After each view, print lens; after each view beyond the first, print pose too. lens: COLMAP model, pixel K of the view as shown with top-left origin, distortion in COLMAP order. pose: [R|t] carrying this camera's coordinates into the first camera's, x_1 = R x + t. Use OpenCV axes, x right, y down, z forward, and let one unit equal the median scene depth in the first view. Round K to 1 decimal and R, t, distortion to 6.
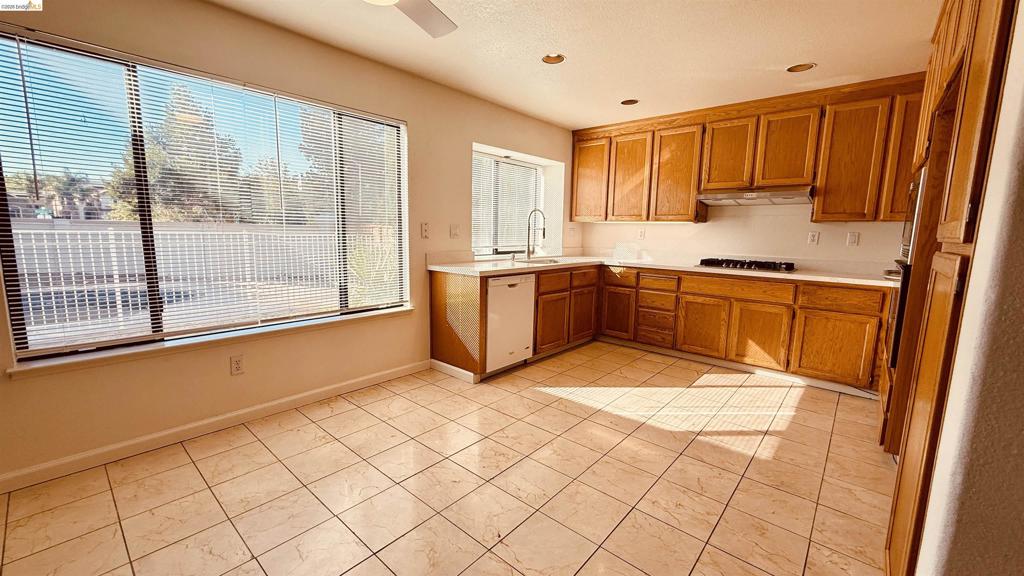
lens RADIAL K [[407.8, 0, 509.9], [0, 407.8, 288.2], [0, 0, 1]] dist [-0.000576, -0.000200]
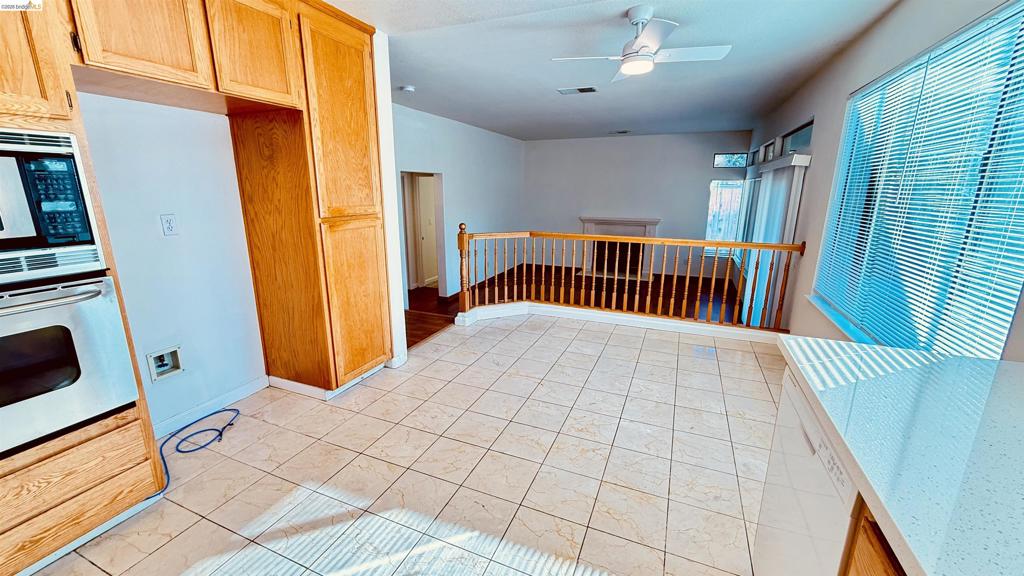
lens RADIAL K [[407.8, 0, 509.9], [0, 407.8, 288.2], [0, 0, 1]] dist [-0.000576, -0.000200]
pose [[-0.950967, 0.051222, -0.305021, 0.289675], [-0.064725, 0.931397, 0.358204, -0.194990], [0.302444, 0.360382, -0.882413, 1.089704]]
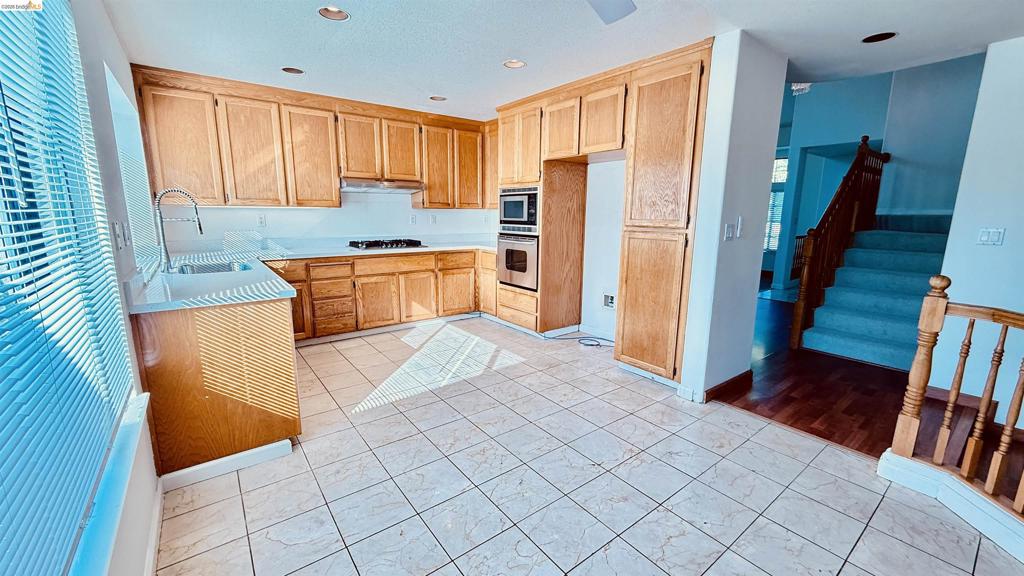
lens RADIAL K [[407.8, 0, 509.9], [0, 407.8, 288.2], [0, 0, 1]] dist [-0.000576, -0.000200]
pose [[0.197649, -0.199609, 0.959735, -0.562065], [0.131152, 0.975631, 0.175906, -0.100096], [-0.971460, 0.091104, 0.219011, 0.418364]]
